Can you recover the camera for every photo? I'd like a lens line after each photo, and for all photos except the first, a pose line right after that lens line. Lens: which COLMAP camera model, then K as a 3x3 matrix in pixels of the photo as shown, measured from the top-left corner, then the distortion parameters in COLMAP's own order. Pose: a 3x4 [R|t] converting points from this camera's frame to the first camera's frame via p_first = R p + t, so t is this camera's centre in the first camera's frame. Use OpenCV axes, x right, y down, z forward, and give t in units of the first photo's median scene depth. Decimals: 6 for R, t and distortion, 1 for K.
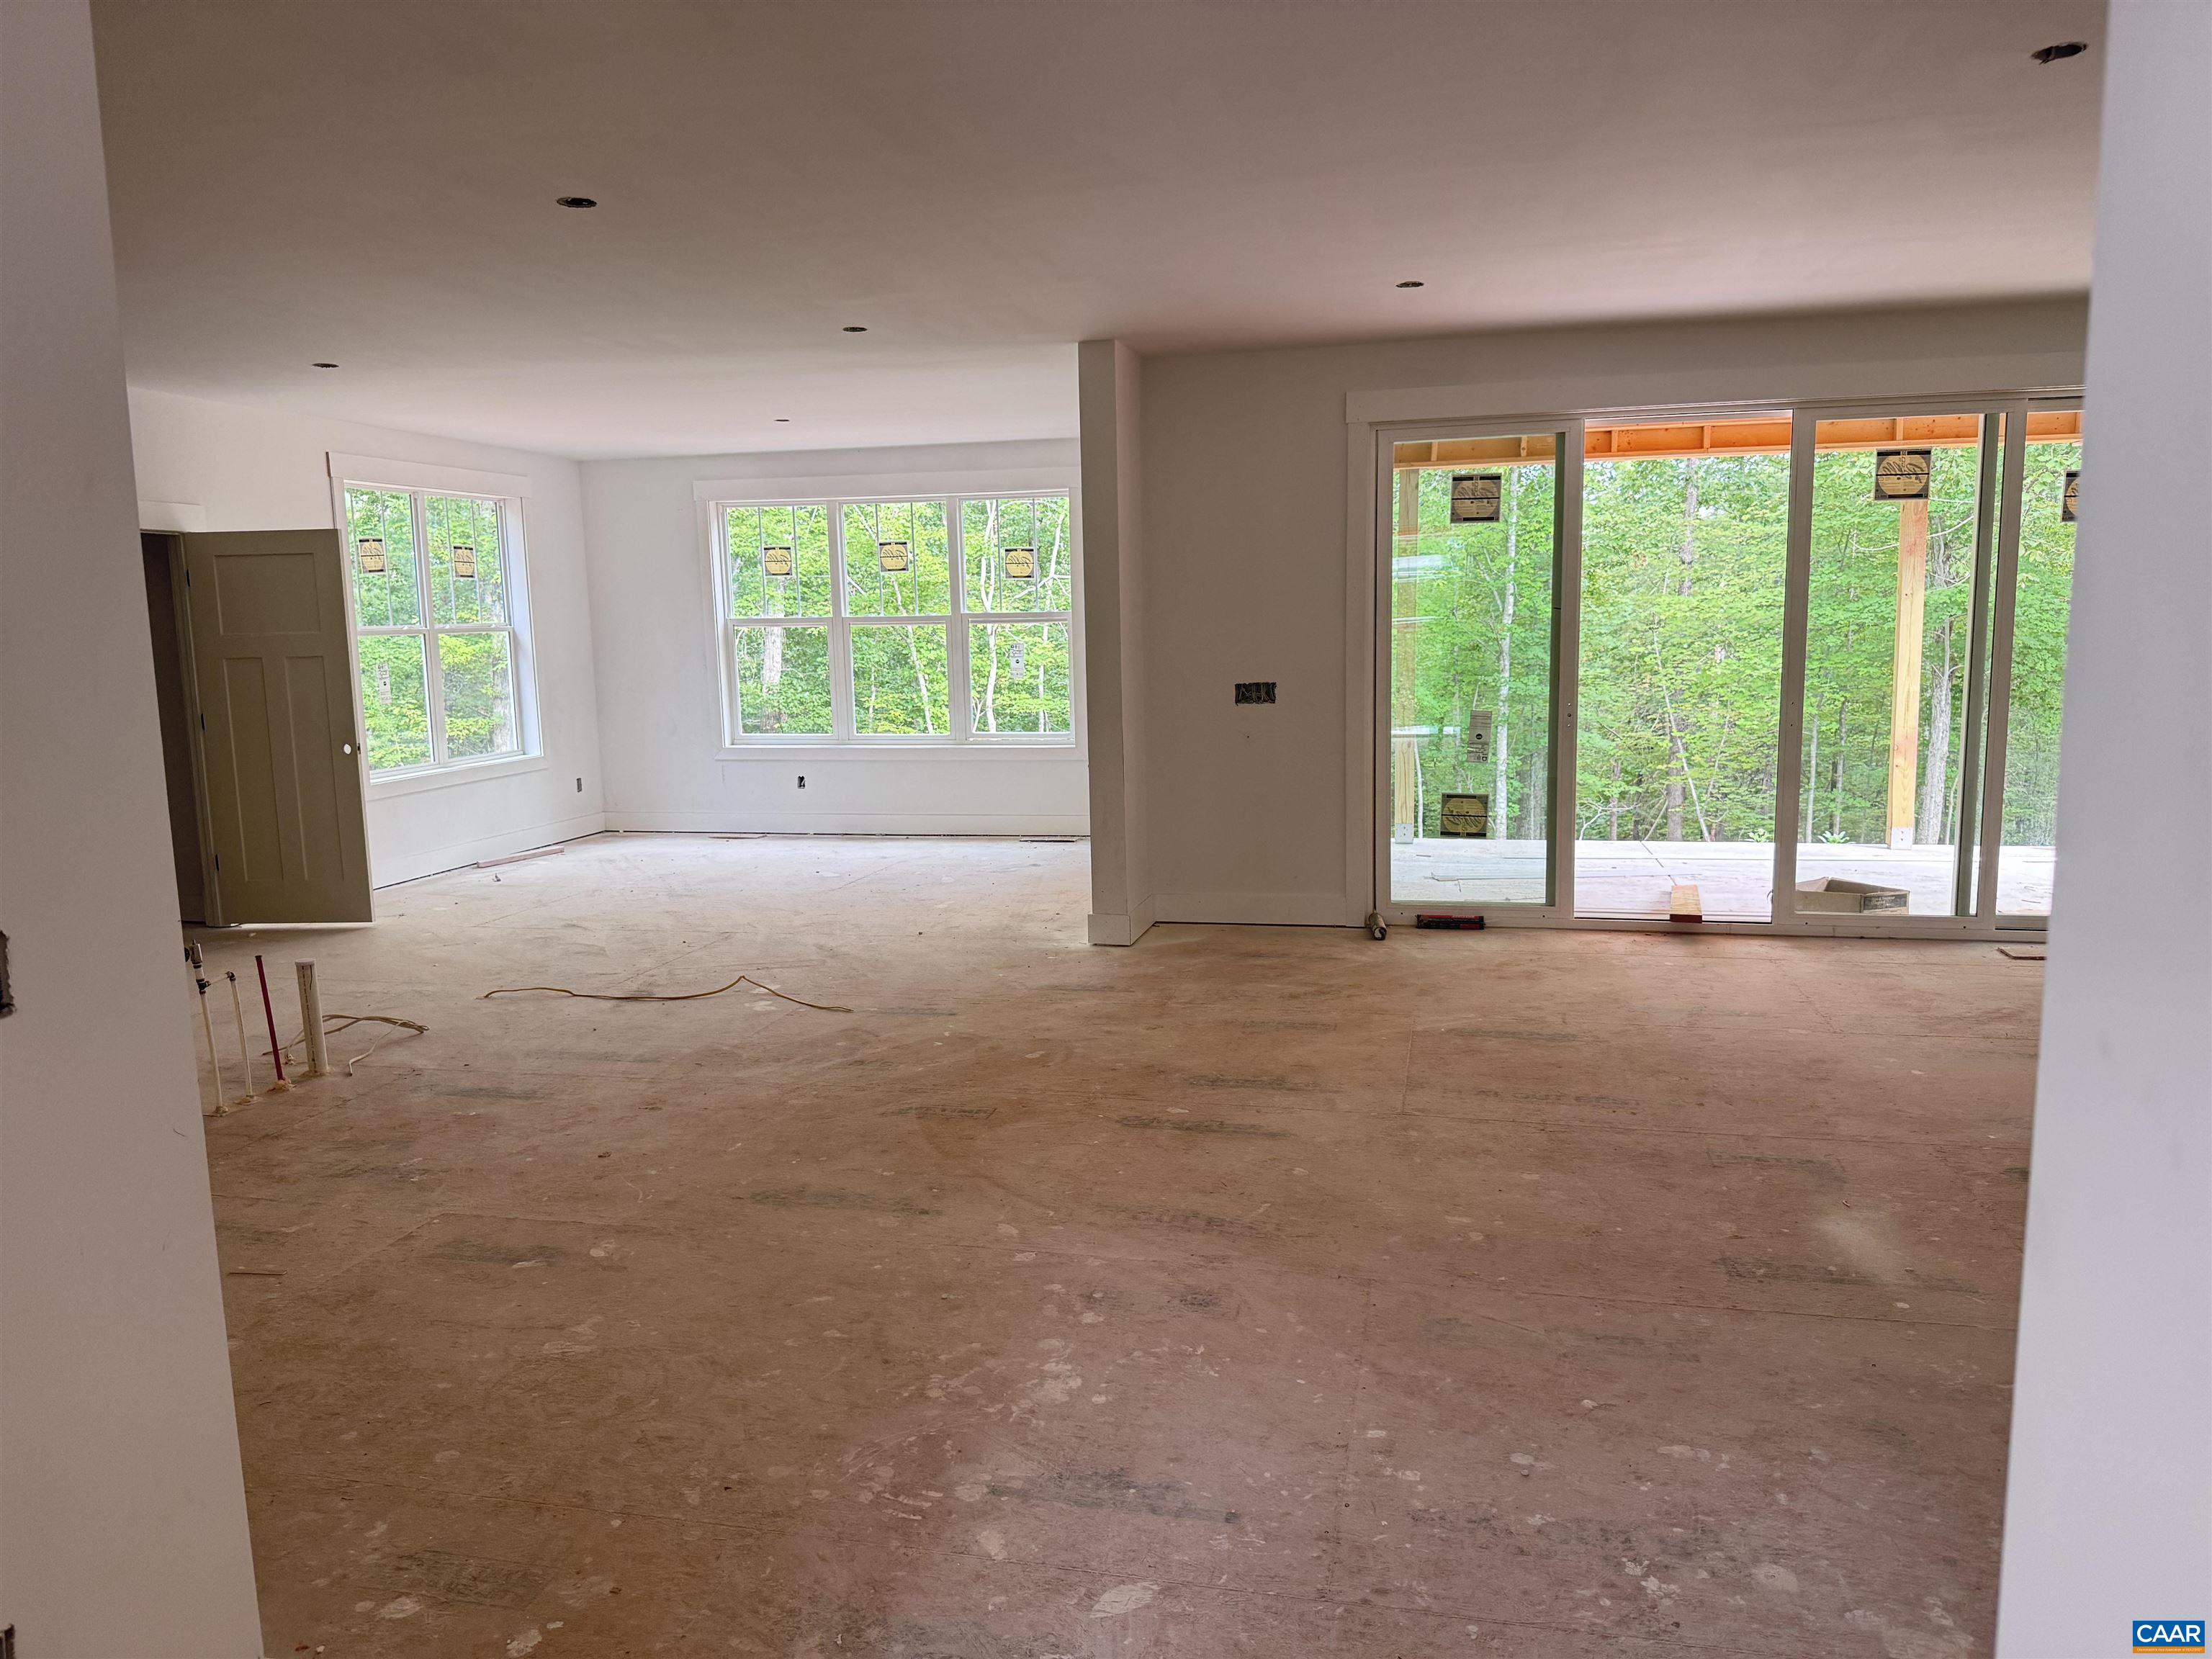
lens RADIAL K [[1516.3, 0, 1106.0], [0, 1516.3, 829.5], [0, 0, 1]] dist [0.155303, -0.294085]
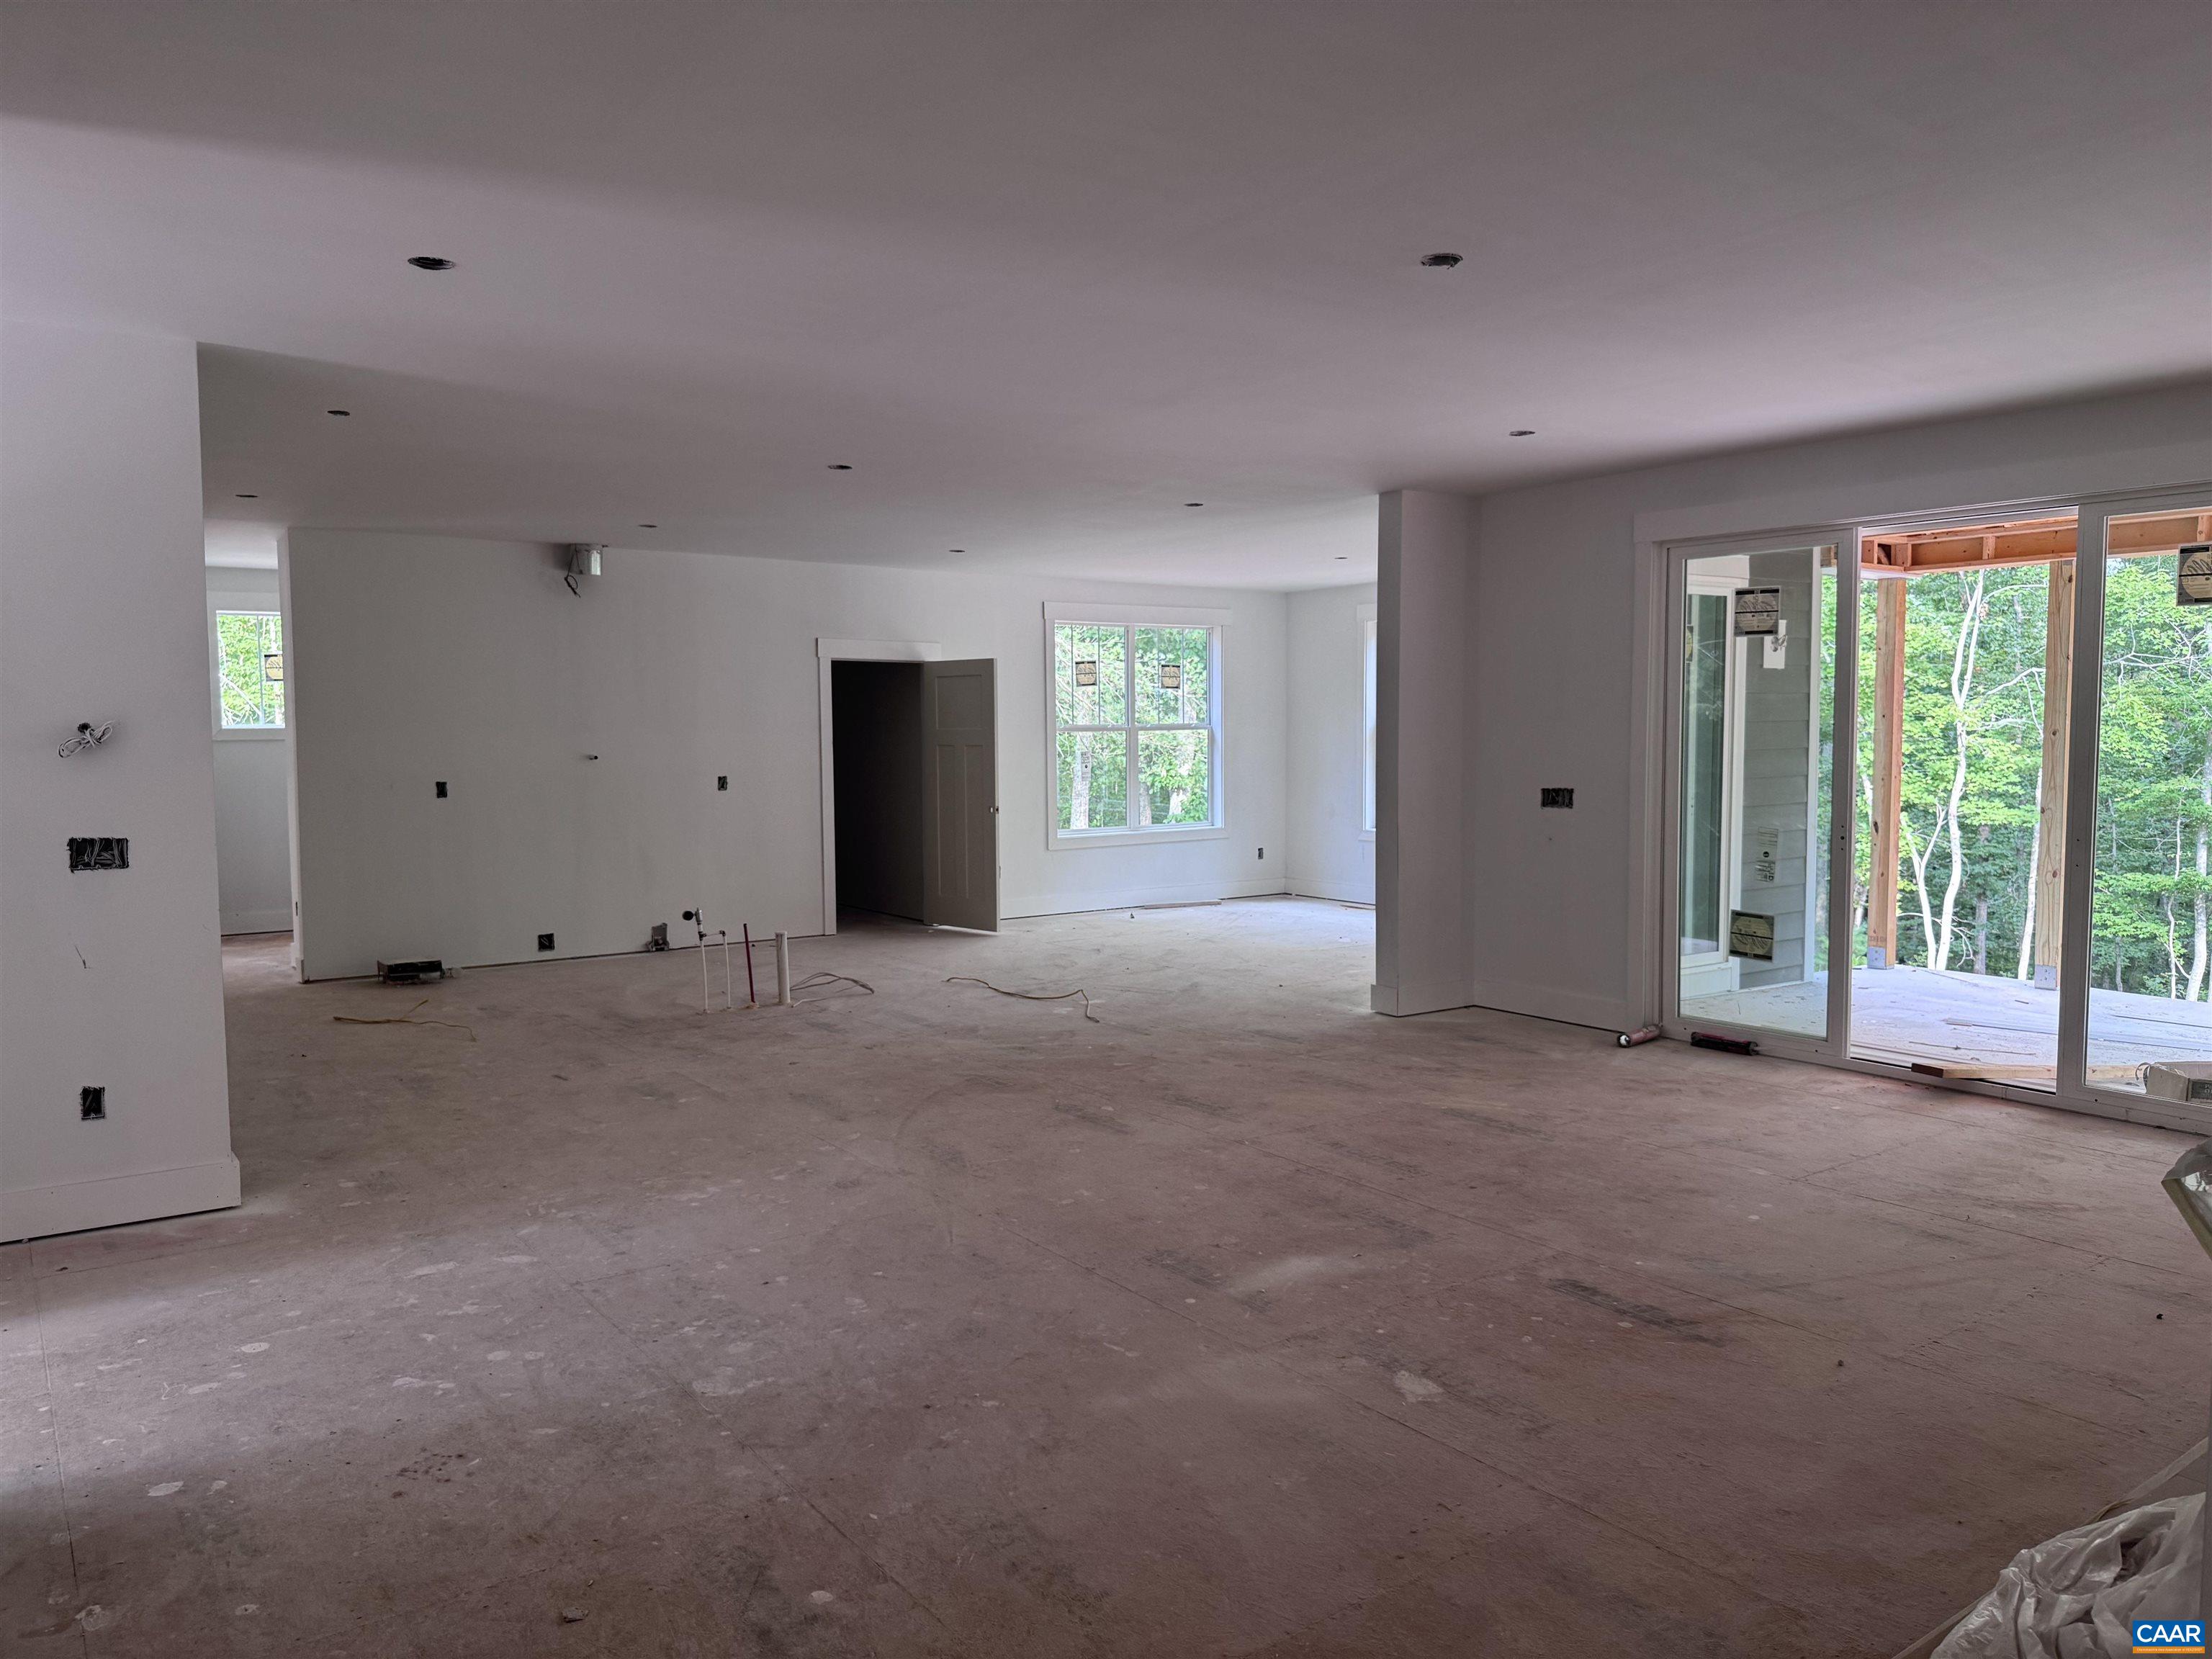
lens RADIAL K [[1549.5, 0, 1164.8], [0, 1549.5, 819.8], [0, 0, 1]] dist [0.140704, -0.237200]
pose [[0.762225, 0.055515, -0.644927, 0.853204], [-0.098681, 0.994636, -0.031011, -0.020829], [0.639746, 0.087280, 0.763615, 0.002556]]
